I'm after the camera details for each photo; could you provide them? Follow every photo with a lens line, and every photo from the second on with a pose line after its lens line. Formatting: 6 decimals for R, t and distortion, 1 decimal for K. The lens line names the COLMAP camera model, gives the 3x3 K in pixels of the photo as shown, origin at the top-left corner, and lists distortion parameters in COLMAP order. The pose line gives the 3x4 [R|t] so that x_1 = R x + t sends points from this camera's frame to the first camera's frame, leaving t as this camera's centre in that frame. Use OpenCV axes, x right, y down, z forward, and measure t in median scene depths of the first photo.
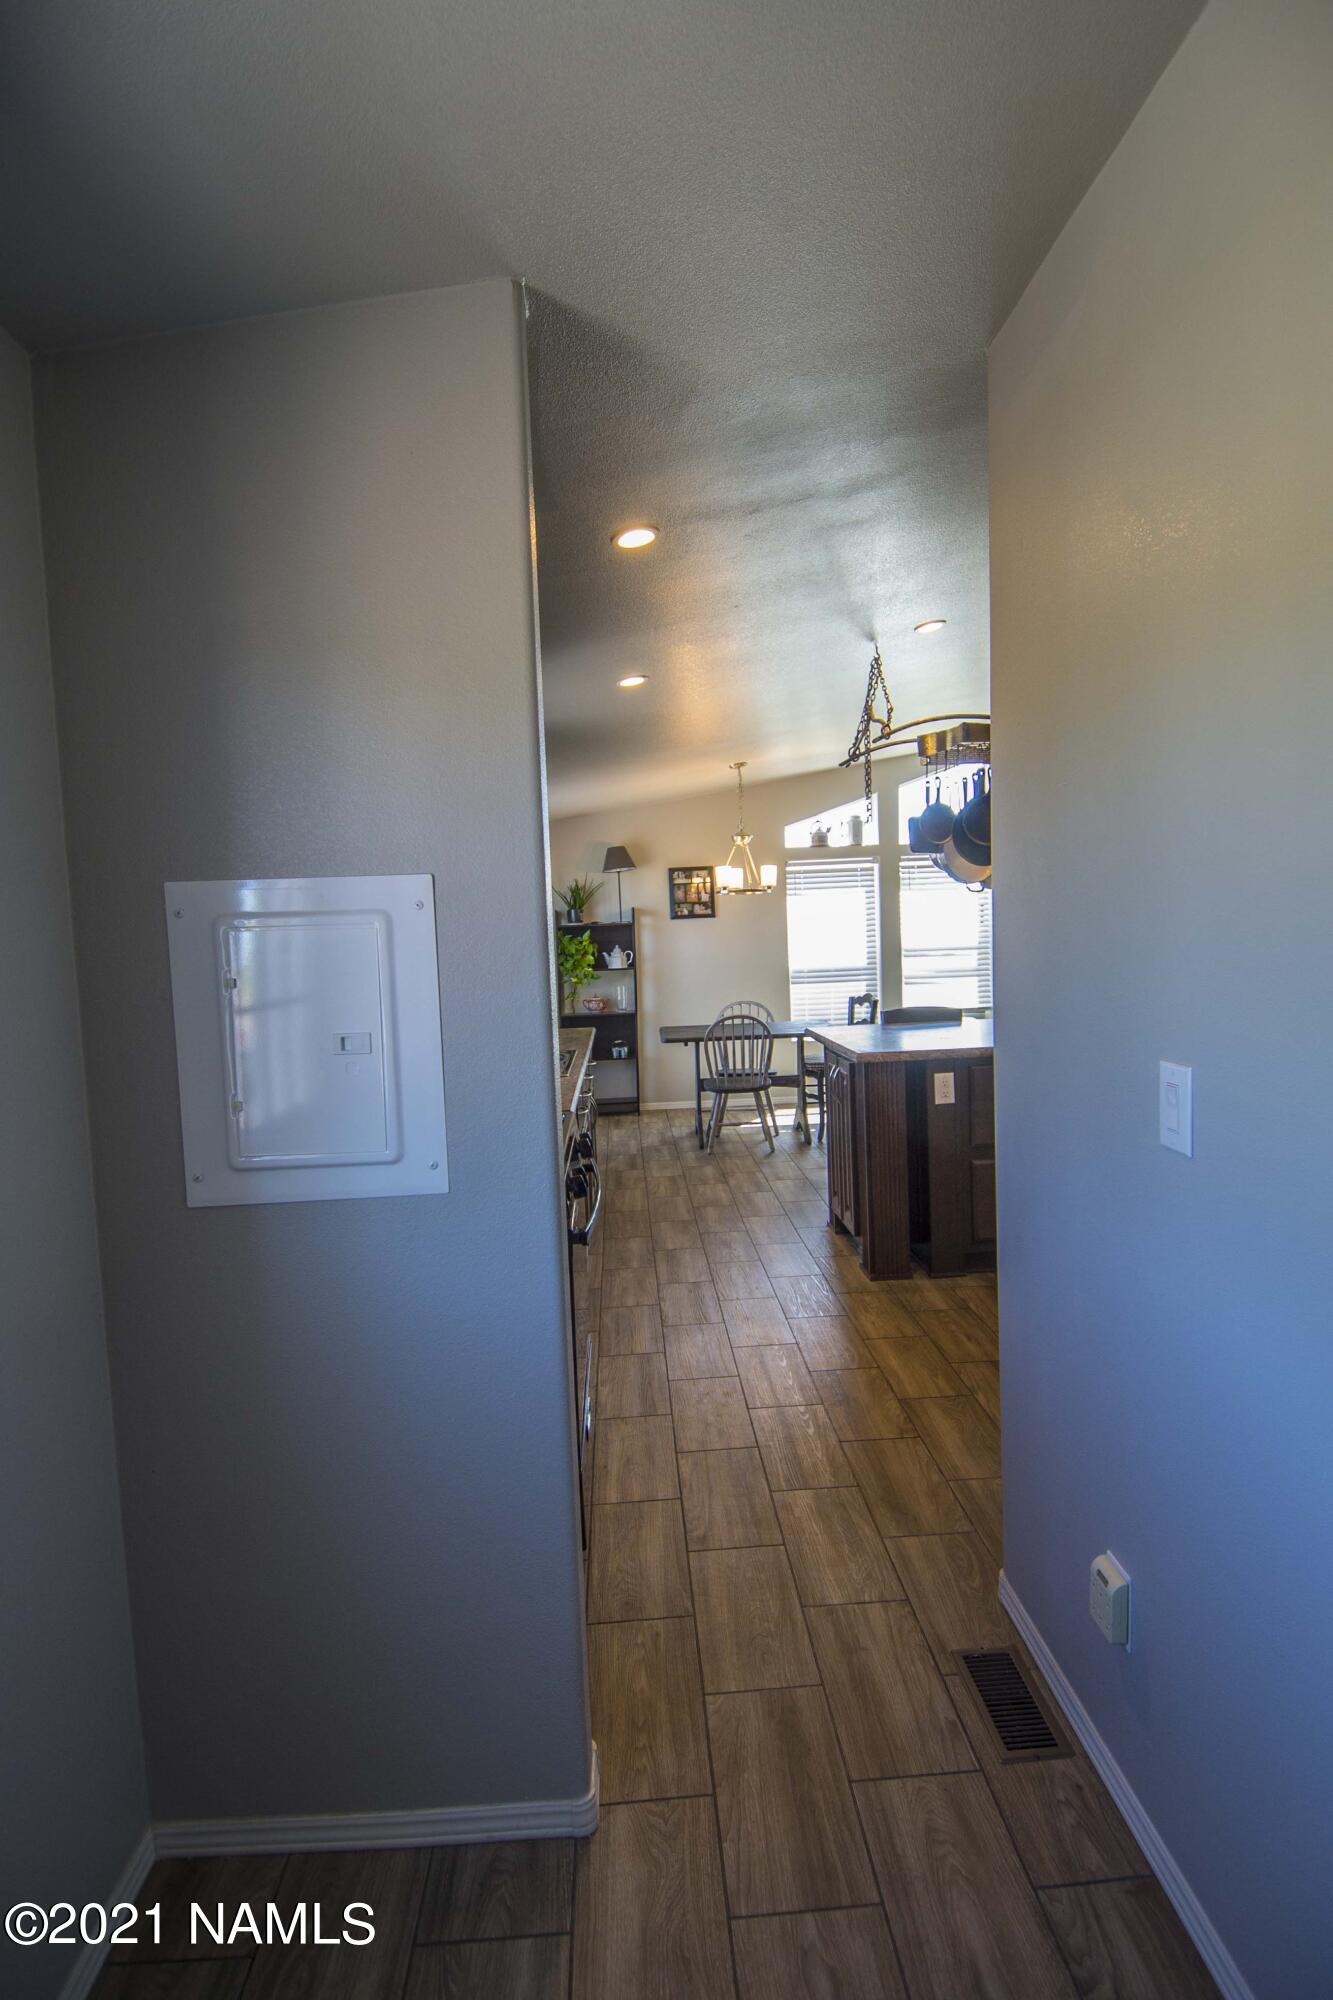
lens RADIAL K [[1051.8, 0, 666.5], [0, 1051.8, 1000.0], [0, 0, 1]] dist [0.043293, -0.050067]
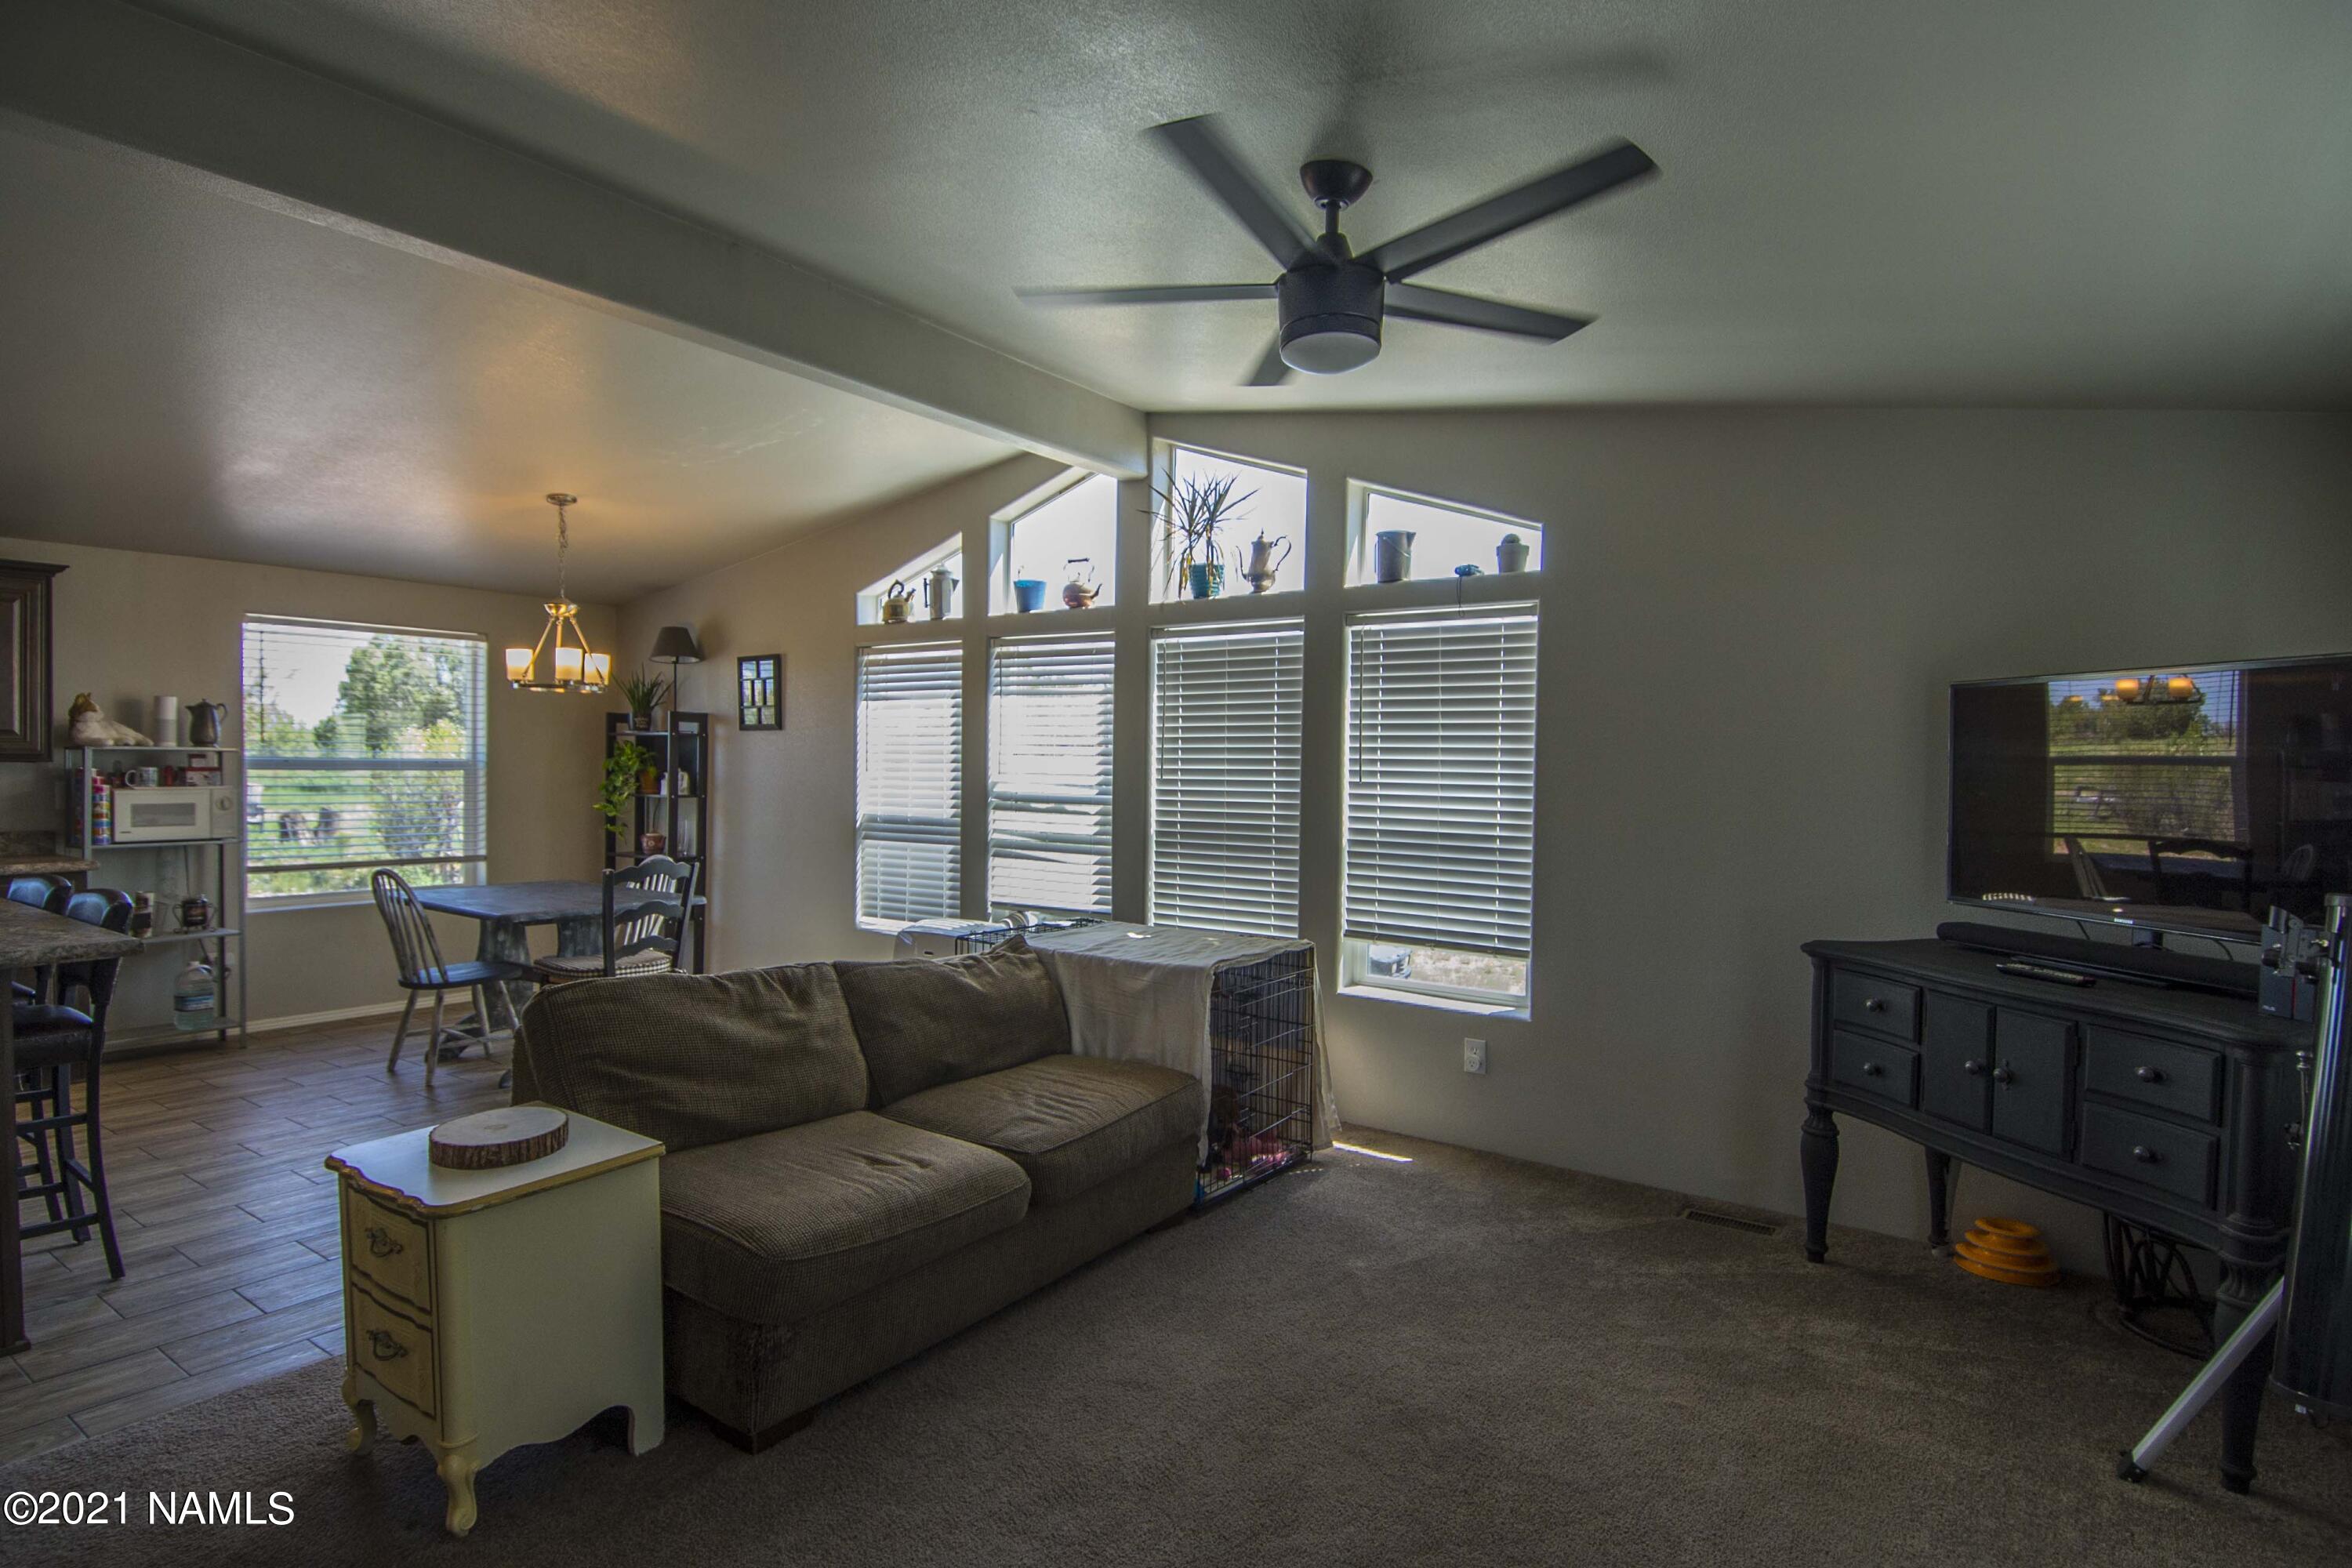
lens RADIAL K [[1236.9, 0, 1181.4], [0, 1236.9, 793.6], [0, 0, 1]] dist [0.043293, -0.050067]
pose [[0.776009, 0.063823, -0.627484, 0.775188], [-0.082886, 0.996558, -0.001142, -0.060079], [0.625252, 0.052896, 0.778629, 0.560057]]
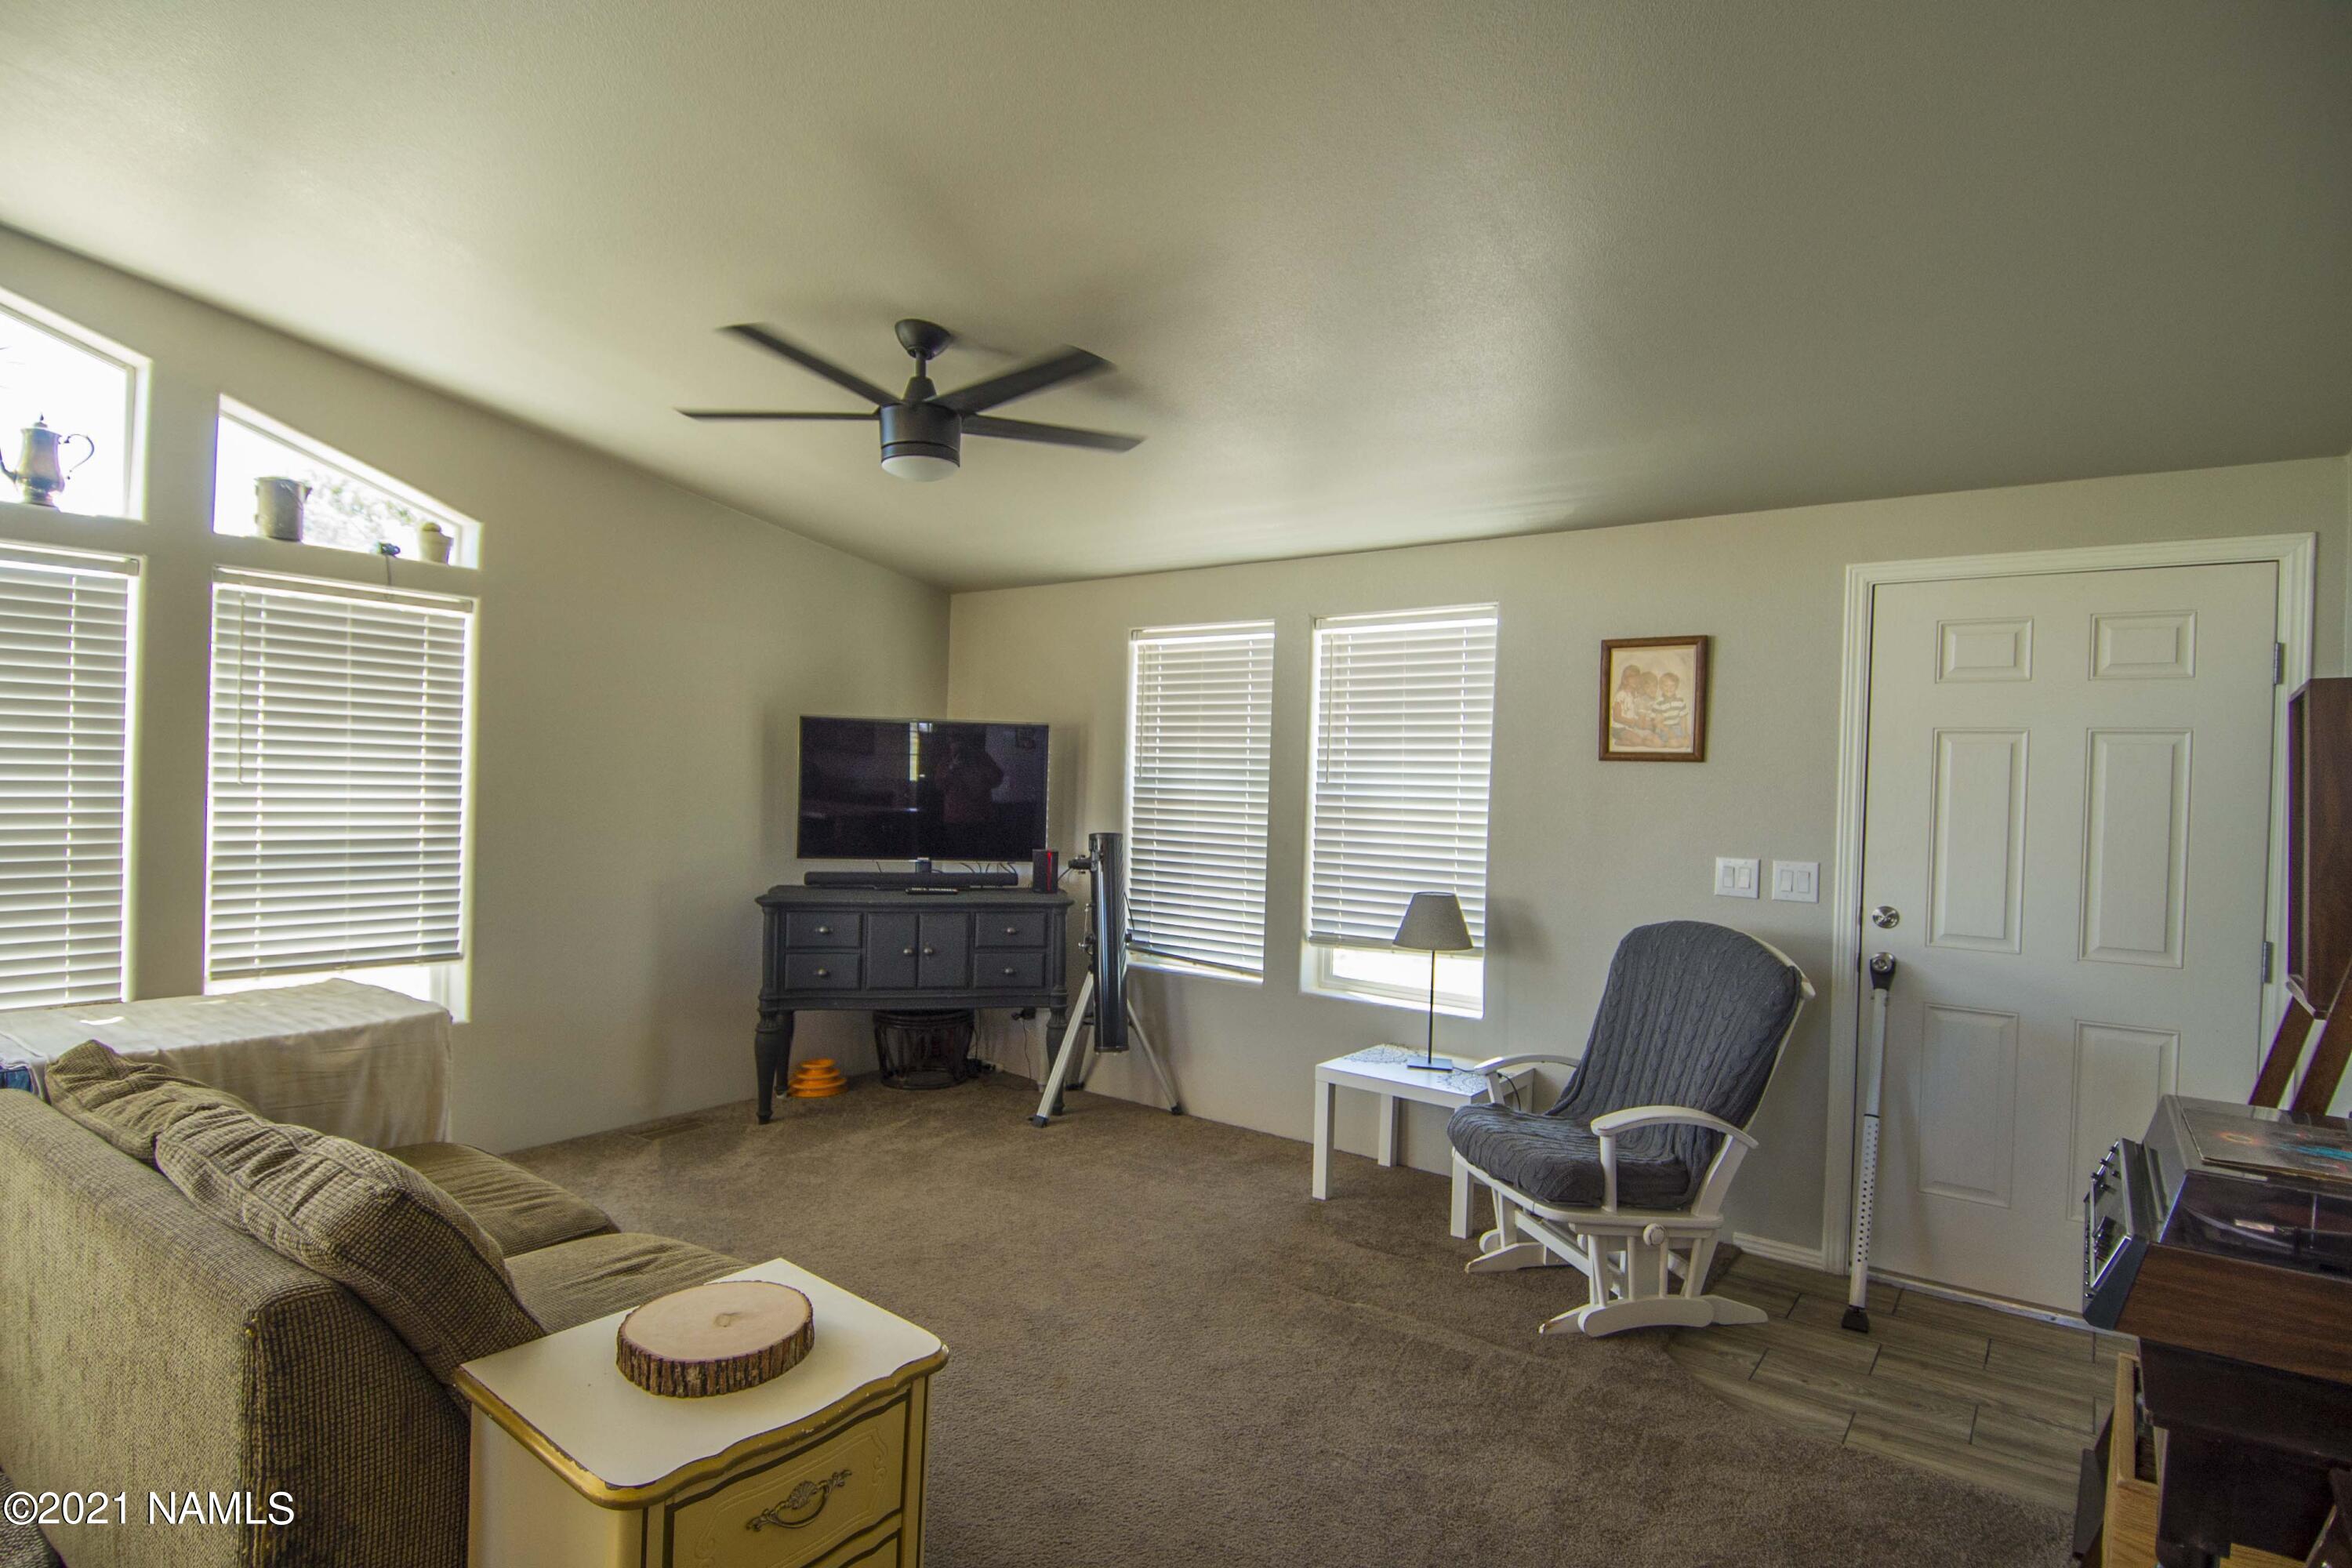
lens RADIAL K [[1236.9, 0, 1181.4], [0, 1236.9, 793.6], [0, 0, 1]] dist [0.043293, -0.050067]
pose [[0.636905, 0.045855, 0.769577, 0.344967], [-0.003955, 0.998411, -0.056217, -0.044231], [-0.770932, 0.032762, 0.636075, 0.498510]]
